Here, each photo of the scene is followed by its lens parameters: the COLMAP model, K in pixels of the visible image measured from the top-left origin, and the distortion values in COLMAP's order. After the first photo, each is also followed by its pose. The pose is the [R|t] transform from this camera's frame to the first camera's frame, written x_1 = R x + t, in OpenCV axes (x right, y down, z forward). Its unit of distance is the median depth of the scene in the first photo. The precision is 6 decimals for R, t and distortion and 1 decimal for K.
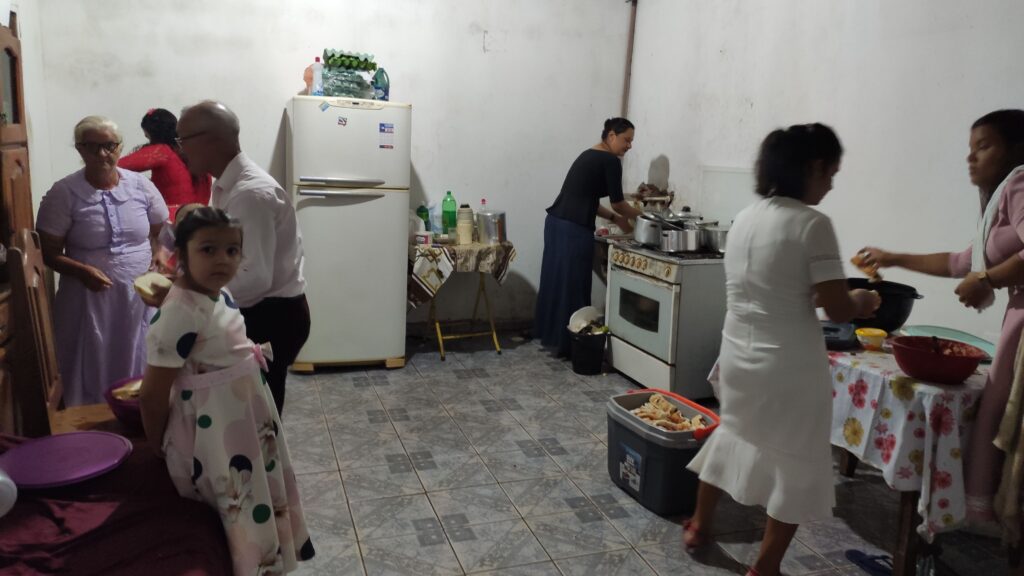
lens RADIAL K [[750.2, 0, 514.0], [0, 750.2, 292.2], [0, 0, 1]] dist [0.012681, -0.011563]
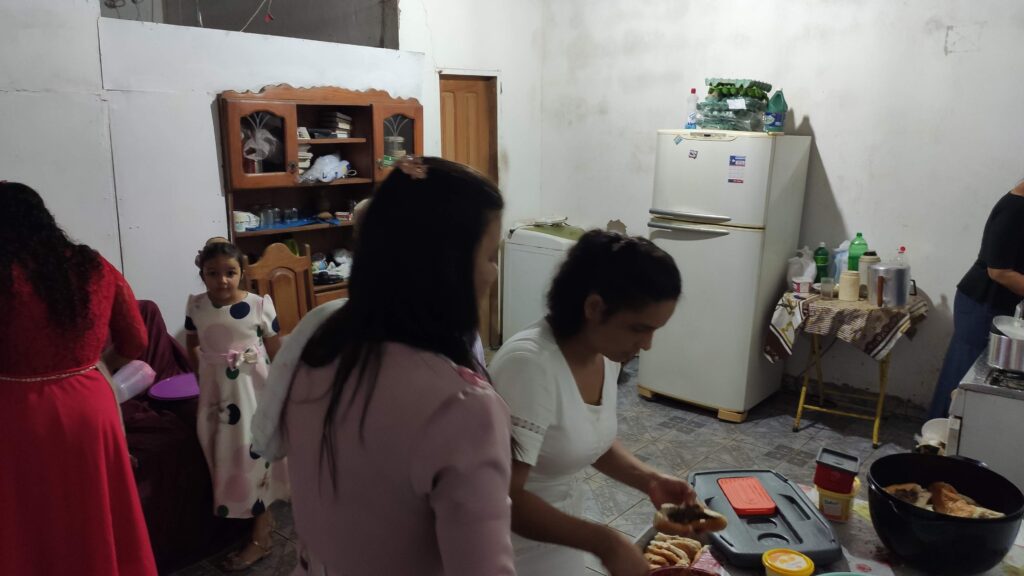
lens RADIAL K [[750.2, 0, 513.3], [0, 750.2, 284.7], [0, 0, 1]] dist [0.012681, -0.011563]
pose [[0.513453, 0.148191, -0.845225, 0.451941], [-0.153569, 0.984943, 0.079398, -0.094098], [0.844264, 0.089033, 0.528479, 0.280769]]
